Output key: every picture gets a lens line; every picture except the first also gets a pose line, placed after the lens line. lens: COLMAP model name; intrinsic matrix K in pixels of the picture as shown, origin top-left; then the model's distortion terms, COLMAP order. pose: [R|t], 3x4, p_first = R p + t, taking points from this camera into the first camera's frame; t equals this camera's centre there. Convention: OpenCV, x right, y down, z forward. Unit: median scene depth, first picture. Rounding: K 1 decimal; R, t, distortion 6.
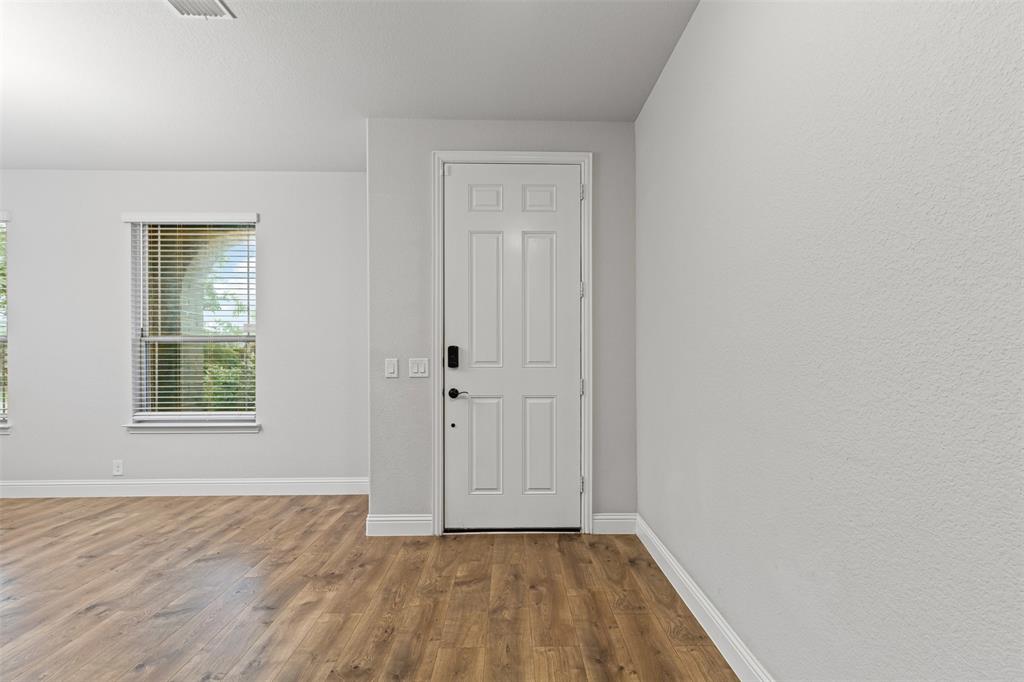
lens RADIAL K [[461.4, 0, 516.6], [0, 461.4, 347.4], [0, 0, 1]] dist [0.000128, -0.000178]
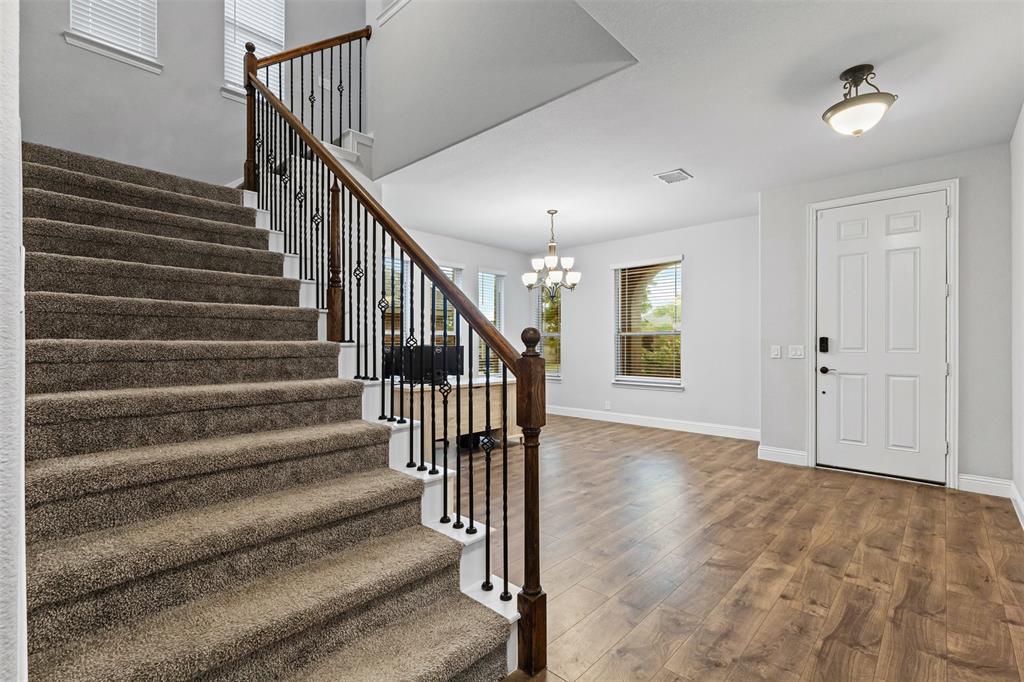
lens RADIAL K [[461.4, 0, 516.6], [0, 461.4, 347.4], [0, 0, 1]] dist [0.000128, -0.000178]
pose [[0.721460, 0.007718, -0.692413, 0.167055], [0.010660, 0.999696, 0.022250, -0.013410], [0.692374, -0.023434, 0.721158, -0.699985]]
